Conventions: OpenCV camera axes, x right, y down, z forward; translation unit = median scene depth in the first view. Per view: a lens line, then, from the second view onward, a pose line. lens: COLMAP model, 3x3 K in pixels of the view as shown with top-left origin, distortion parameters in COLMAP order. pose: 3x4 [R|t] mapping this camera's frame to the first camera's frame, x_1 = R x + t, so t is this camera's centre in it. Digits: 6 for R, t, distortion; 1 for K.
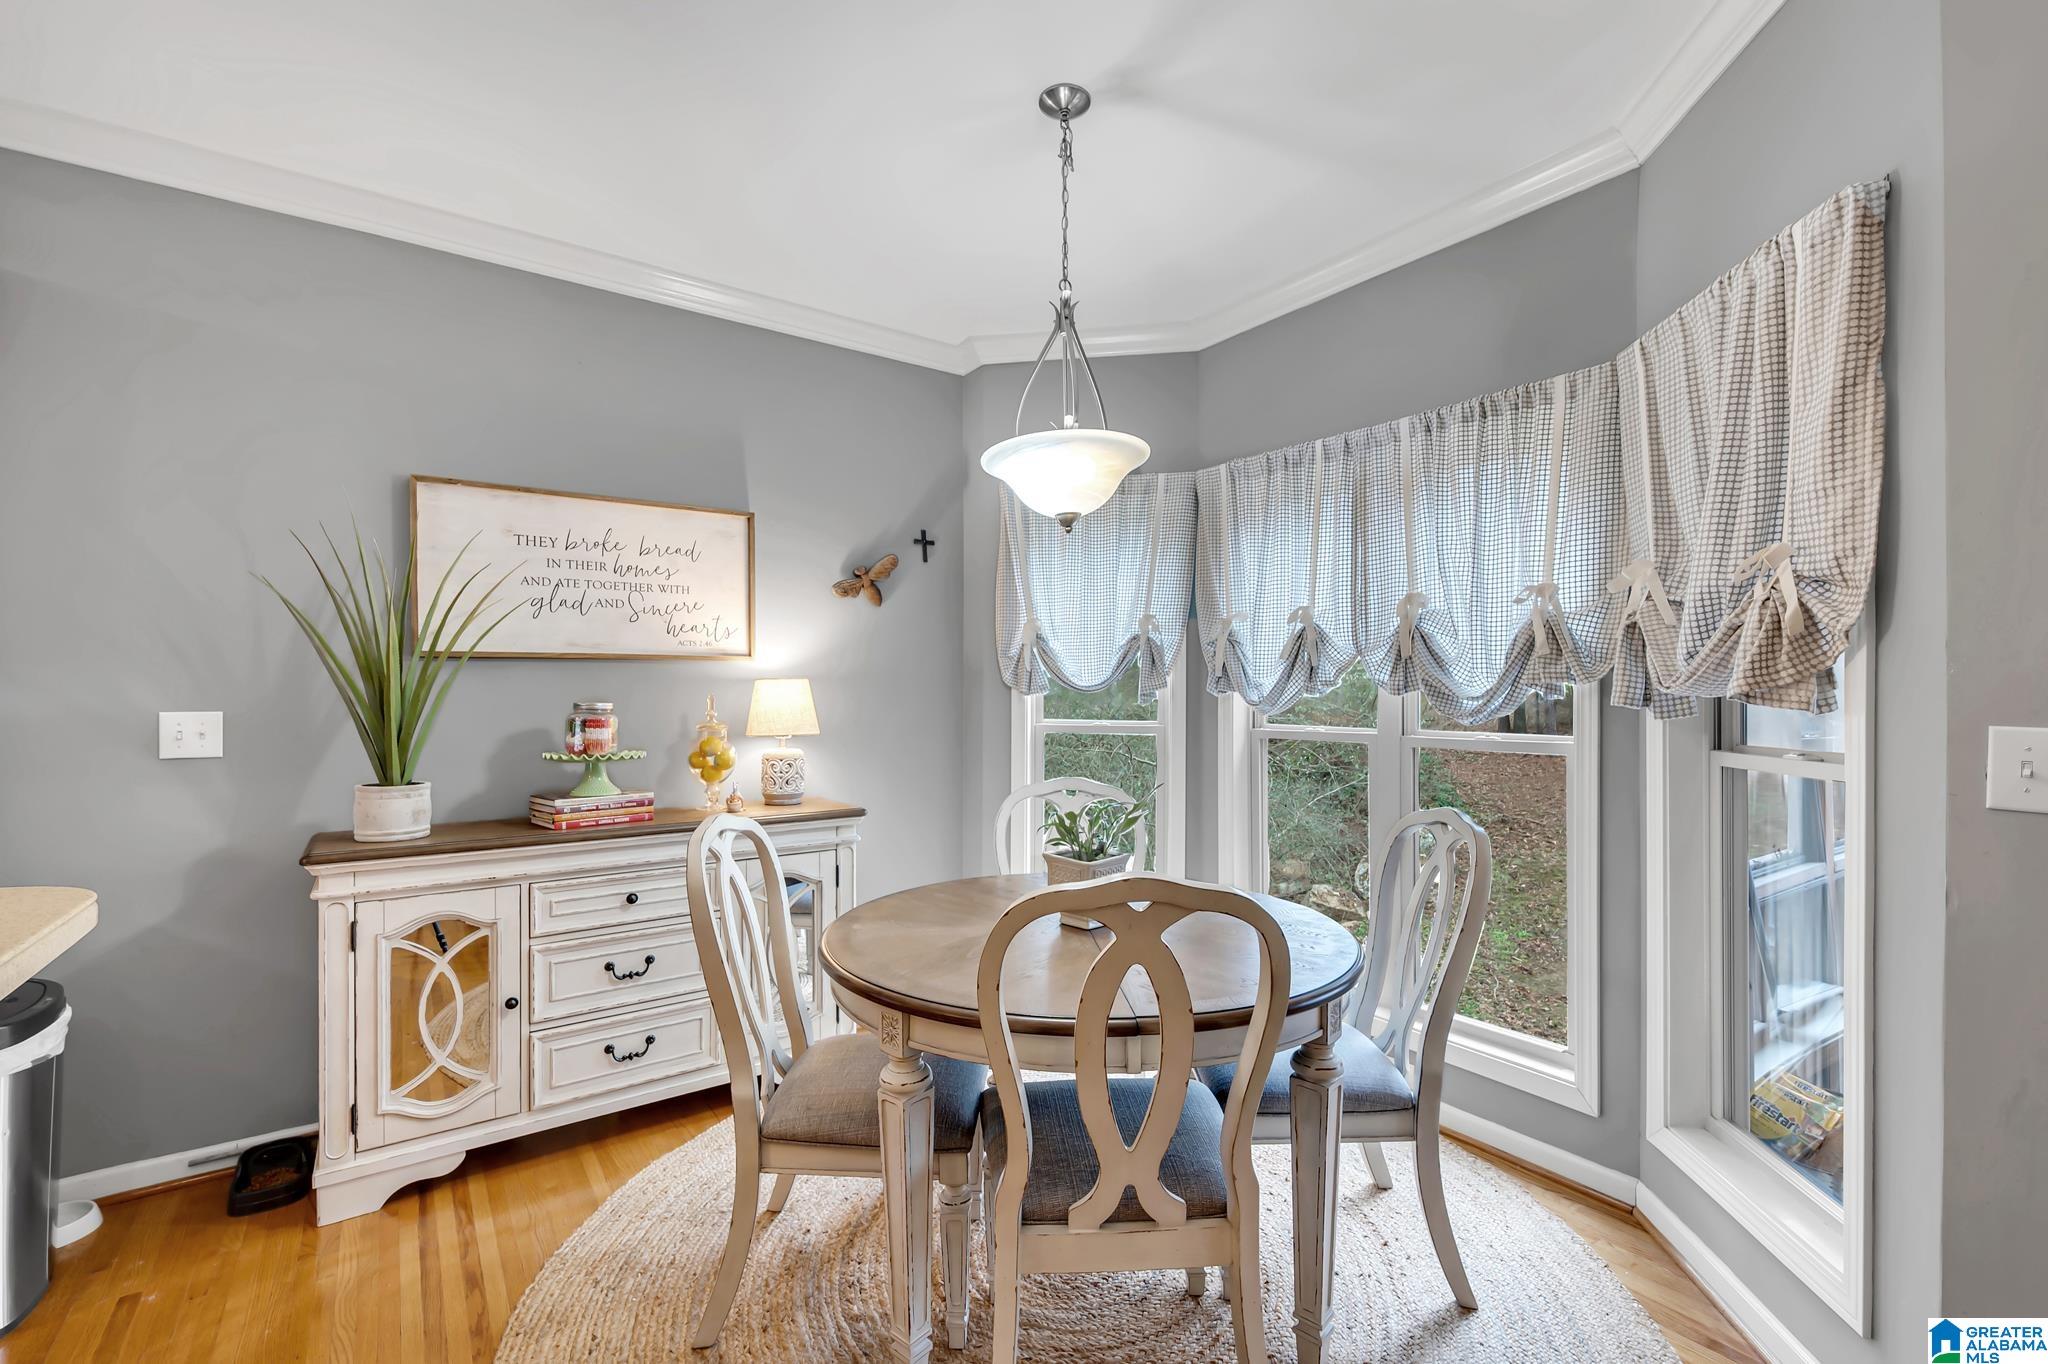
lens RADIAL K [[884.9, 0, 1022.9], [0, 884.9, 692.3], [0, 0, 1]] dist [-0.000328, -0.000010]
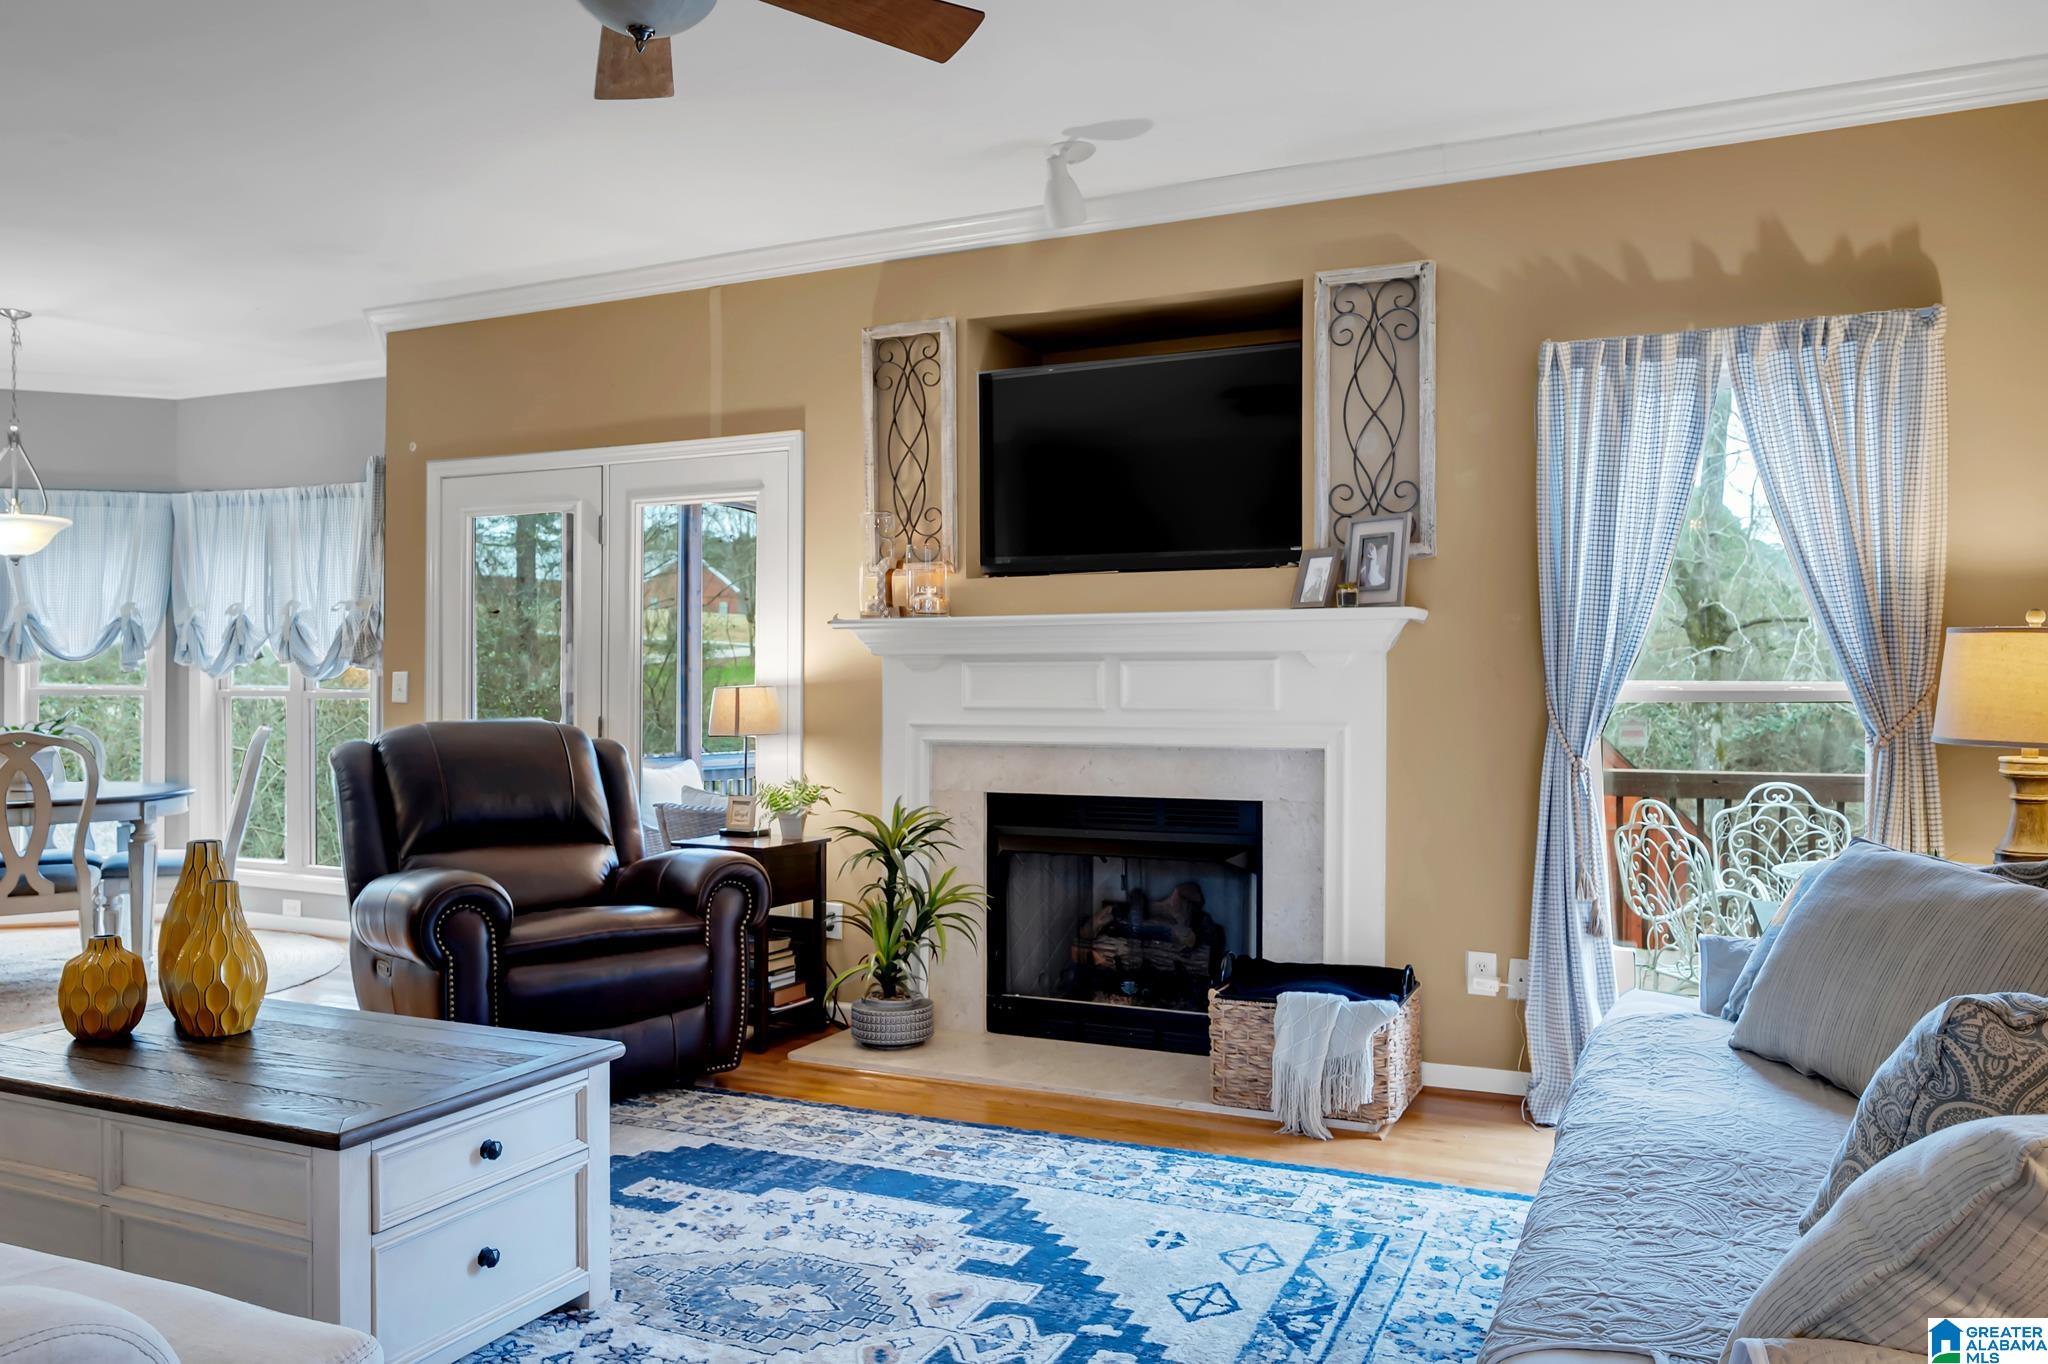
lens RADIAL K [[1526.1, 0, 1024.9], [0, 1526.1, 680.2], [0, 0, 1]] dist [0.000526, 0.001630]
pose [[0.871469, 0.005650, 0.490418, 0.200730], [-0.005520, 0.999983, -0.001711, 0.024182], [-0.490420, -0.001216, 0.871486, -1.682758]]
